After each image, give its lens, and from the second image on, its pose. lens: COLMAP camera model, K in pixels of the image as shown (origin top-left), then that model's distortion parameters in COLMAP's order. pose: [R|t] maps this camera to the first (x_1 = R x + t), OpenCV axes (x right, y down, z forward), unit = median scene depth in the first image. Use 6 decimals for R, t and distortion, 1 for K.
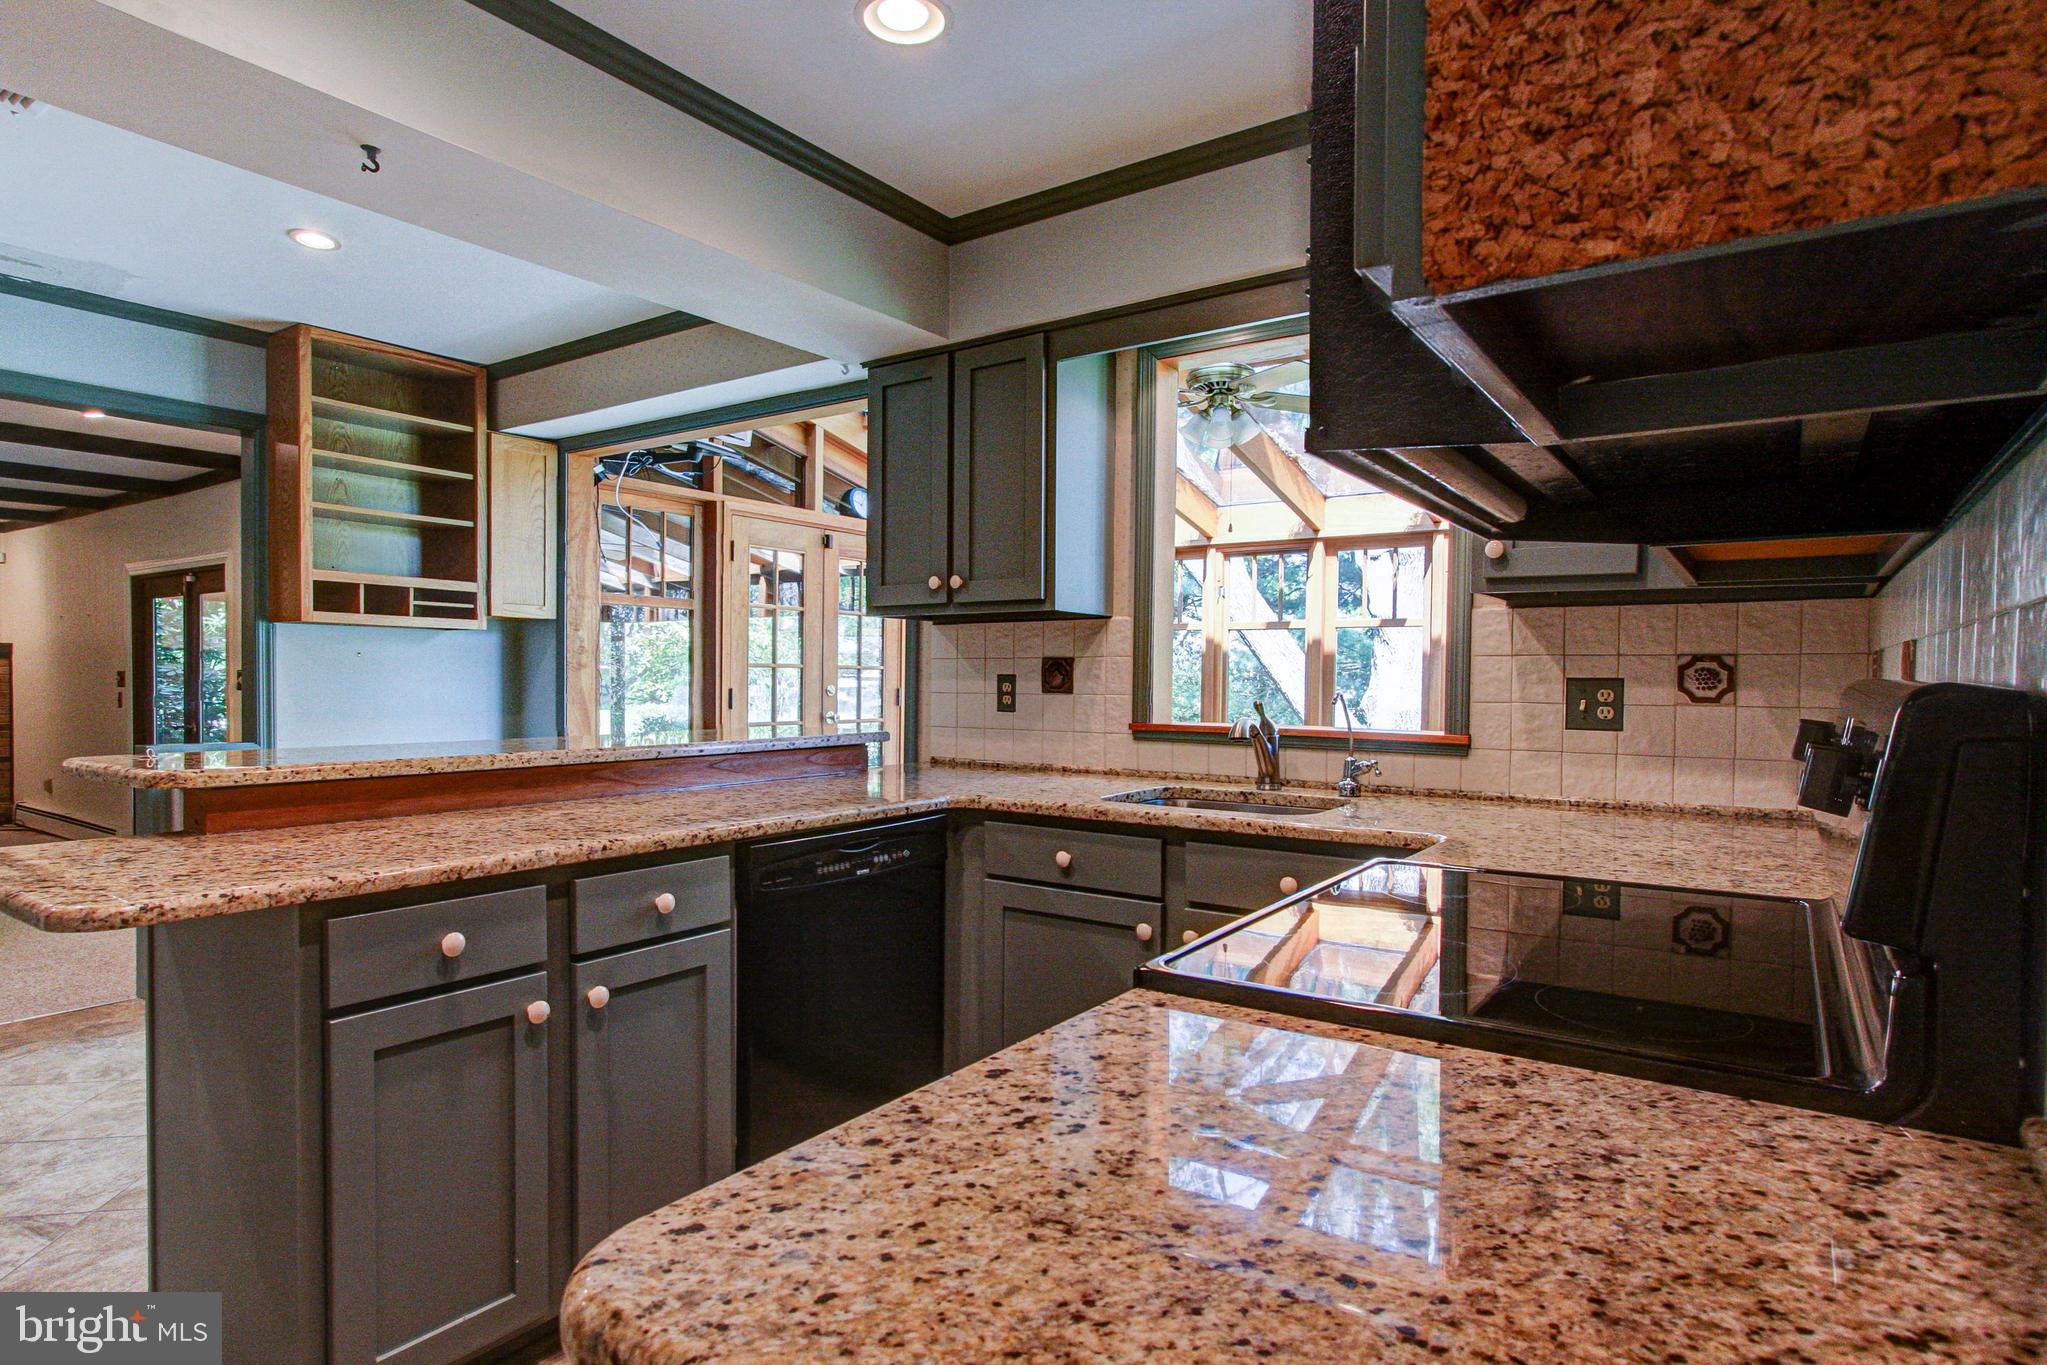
lens RADIAL K [[1095.1, 0, 1027.6], [0, 1095.1, 703.9], [0, 0, 1]] dist [-0.012963, 0.002340]
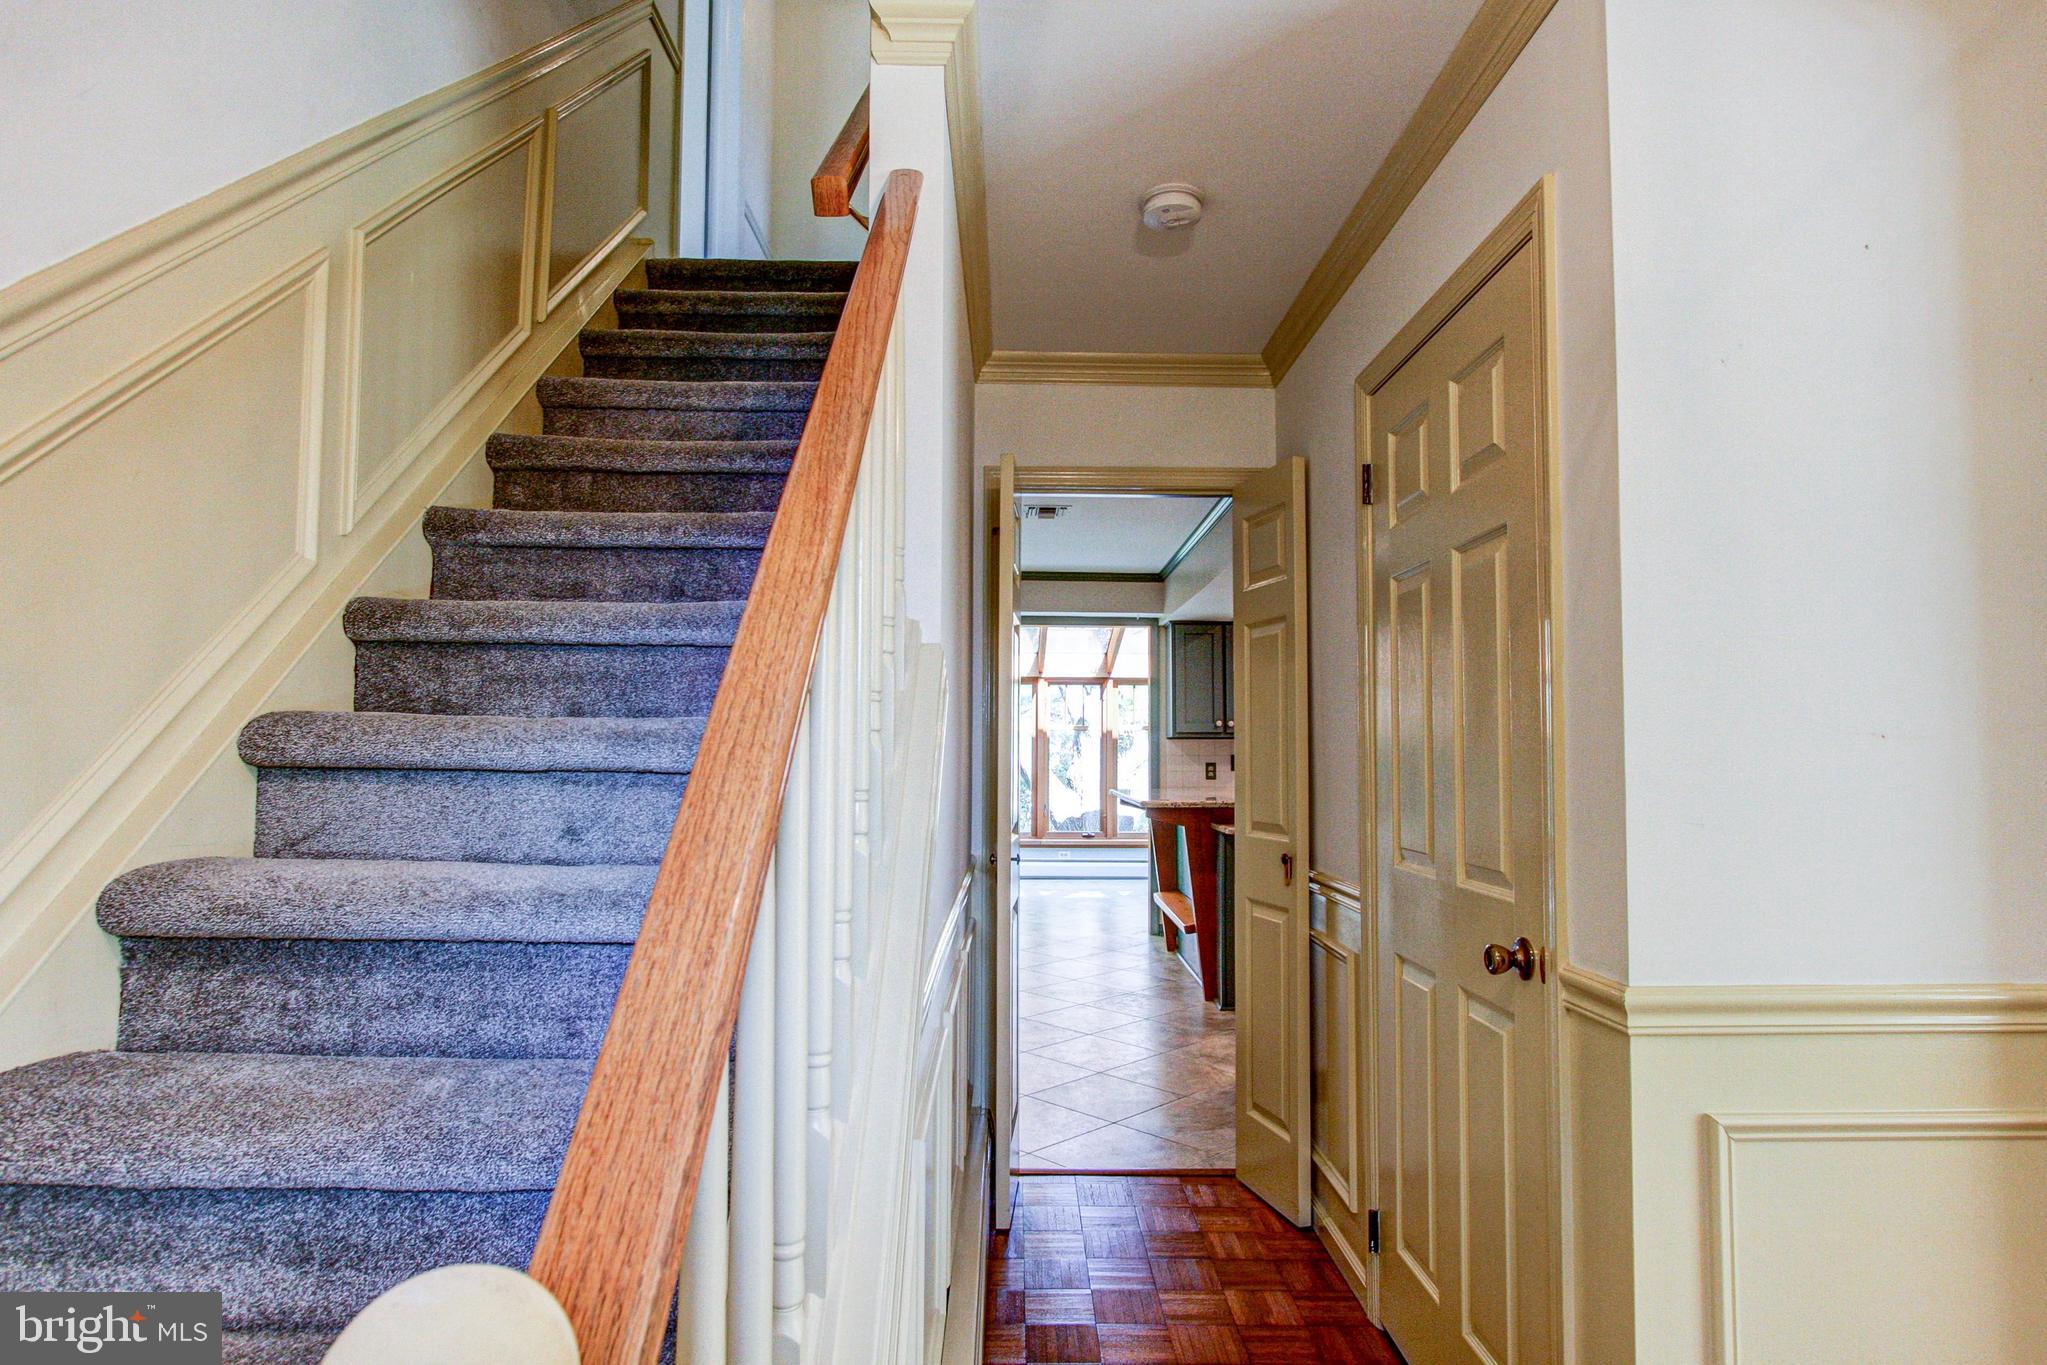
lens RADIAL K [[1095.1, 0, 1027.6], [0, 1095.1, 703.9], [0, 0, 1]] dist [-0.012963, 0.002340]
pose [[0.813144, 0.020872, 0.581688, -2.057198], [0.018519, 0.997923, -0.061694, -0.020140], [-0.581768, 0.060939, 0.811069, -0.745700]]
